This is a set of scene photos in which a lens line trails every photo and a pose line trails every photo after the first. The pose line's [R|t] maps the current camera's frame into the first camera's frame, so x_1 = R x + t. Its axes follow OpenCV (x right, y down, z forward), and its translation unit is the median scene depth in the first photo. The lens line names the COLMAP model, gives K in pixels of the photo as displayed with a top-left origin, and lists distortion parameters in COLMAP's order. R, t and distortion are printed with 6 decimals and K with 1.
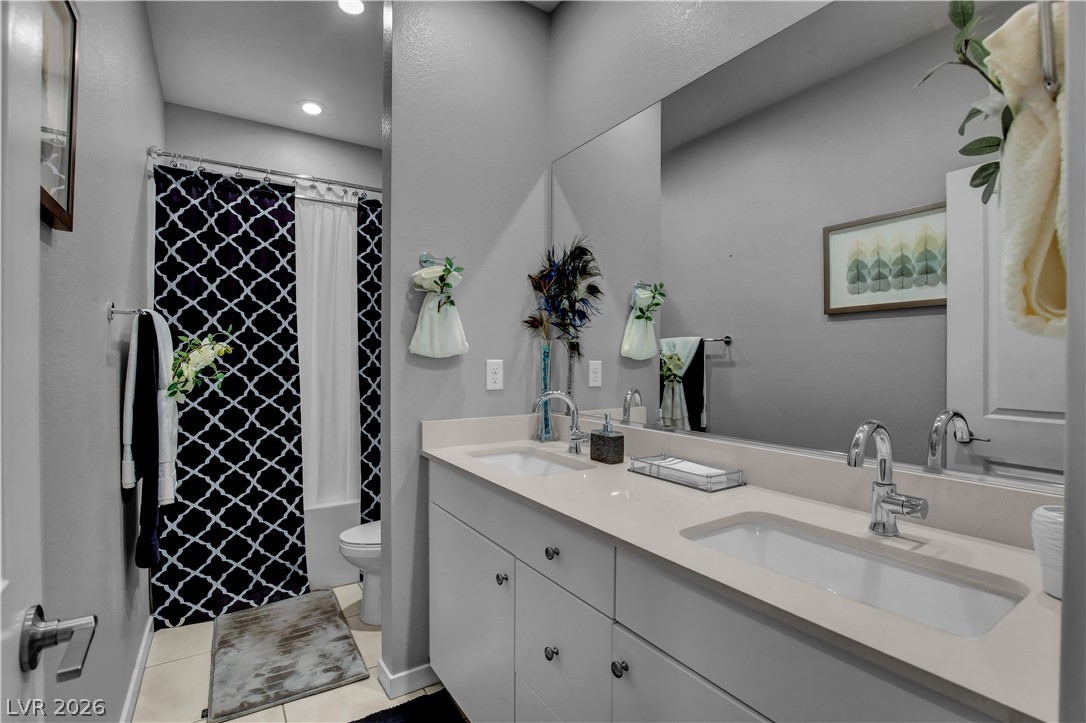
lens RADIAL K [[504.6, 0, 548.5], [0, 504.6, 355.0], [0, 0, 1]] dist [-0.027821, -0.000095]
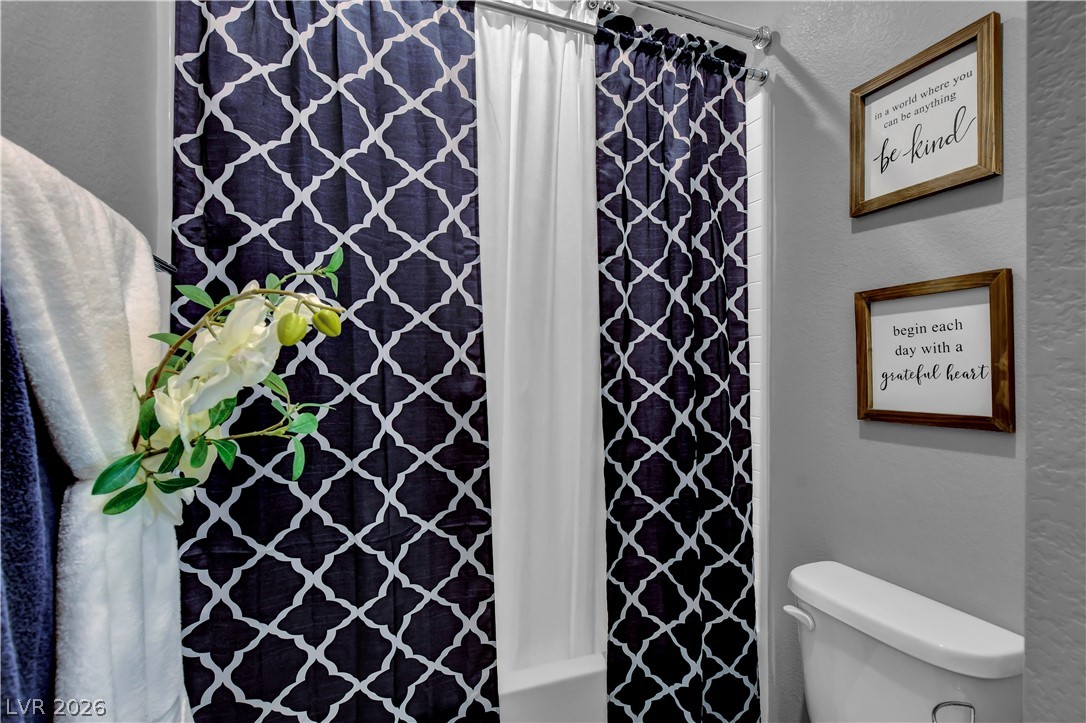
lens RADIAL K [[480.3, 0, 541.6], [0, 480.3, 368.9], [0, 0, 1]] dist [-0.034302, 0.003273]
pose [[0.977888, 0.000515, -0.209129, -0.363542], [0.004362, 0.999729, 0.022856, 0.003530], [0.209084, -0.023263, 0.977621, 0.598414]]
